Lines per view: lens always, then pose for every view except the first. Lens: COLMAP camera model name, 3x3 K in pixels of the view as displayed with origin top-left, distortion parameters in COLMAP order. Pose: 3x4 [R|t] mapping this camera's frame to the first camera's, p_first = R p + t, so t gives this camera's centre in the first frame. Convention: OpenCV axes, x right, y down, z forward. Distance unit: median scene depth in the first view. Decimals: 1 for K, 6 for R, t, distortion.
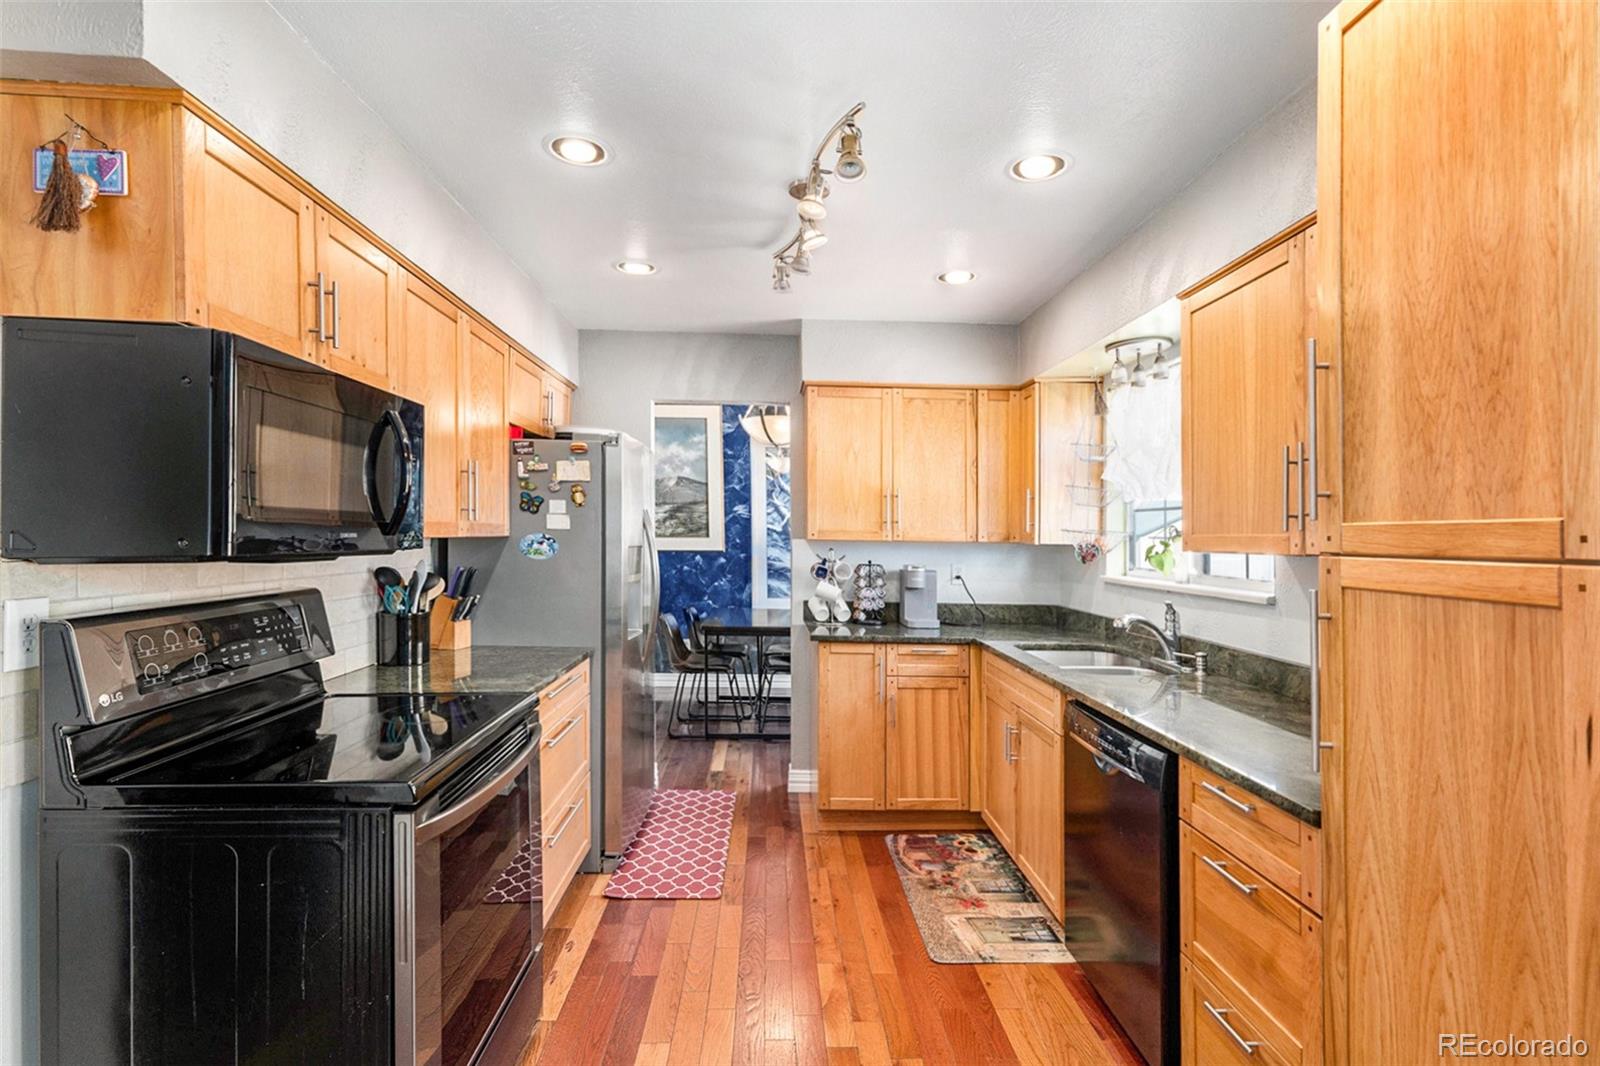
lens RADIAL K [[758.6, 0, 809.2], [0, 758.6, 538.7], [0, 0, 1]] dist [-0.012504, 0.001324]
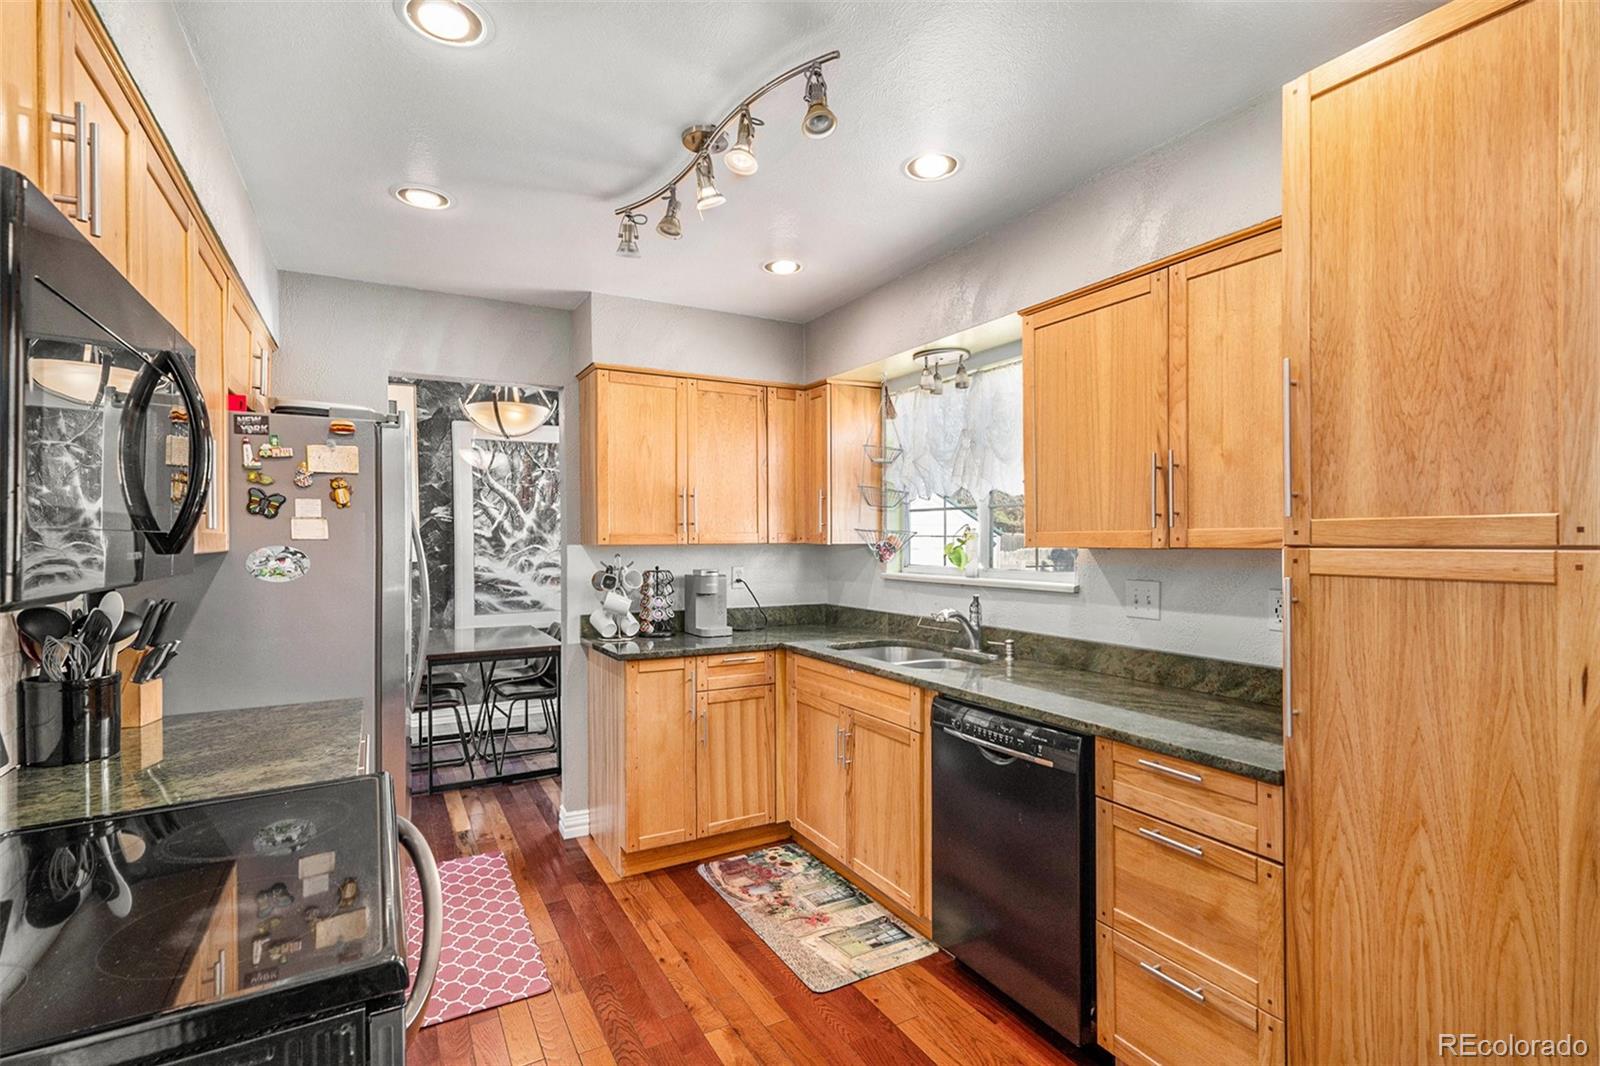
lens RADIAL K [[758.6, 0, 816.5], [0, 758.6, 529.2], [0, 0, 1]] dist [-0.012504, 0.001324]
pose [[0.890022, -0.014942, 0.455672, -0.218287], [0.021448, 0.999728, -0.009110, -0.005068], [-0.455412, 0.017881, 0.890101, 0.136945]]
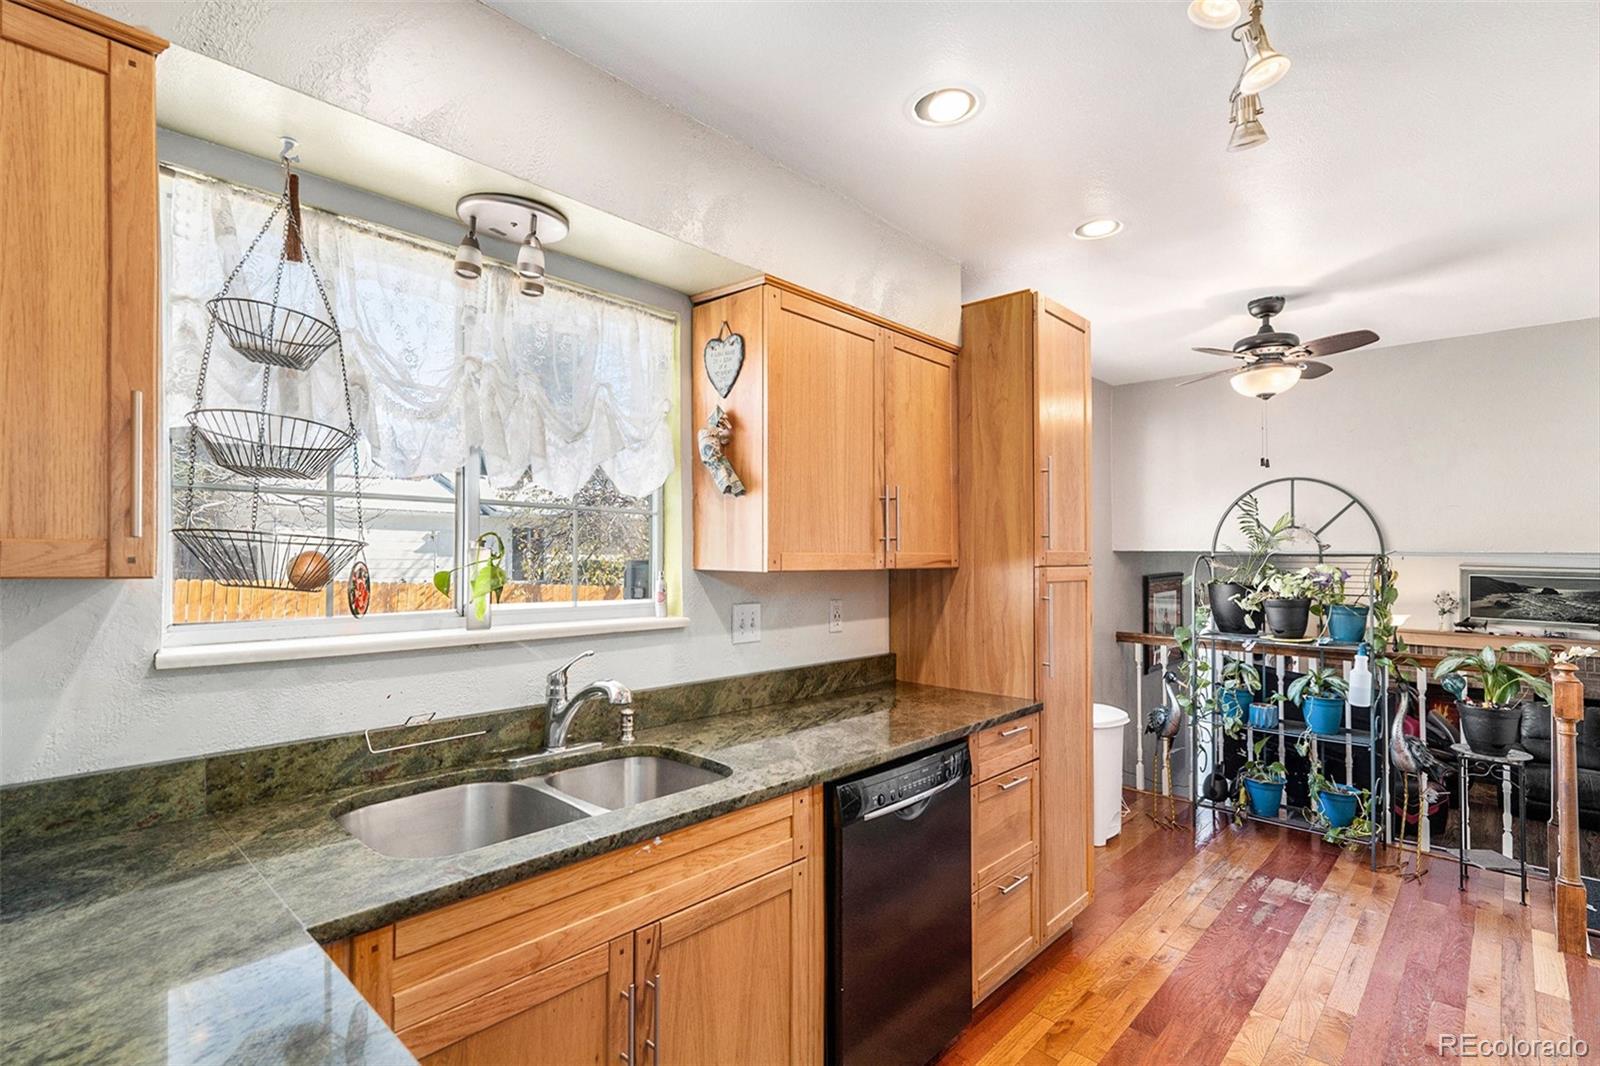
lens RADIAL K [[758.6, 0, 785.4], [0, 758.6, 528.0], [0, 0, 1]] dist [-0.012504, 0.001324]
pose [[-0.692836, -0.003373, 0.721088, -0.118310], [-0.021030, 0.999658, -0.015530, -0.016534], [-0.720789, -0.025924, -0.692670, 1.306475]]
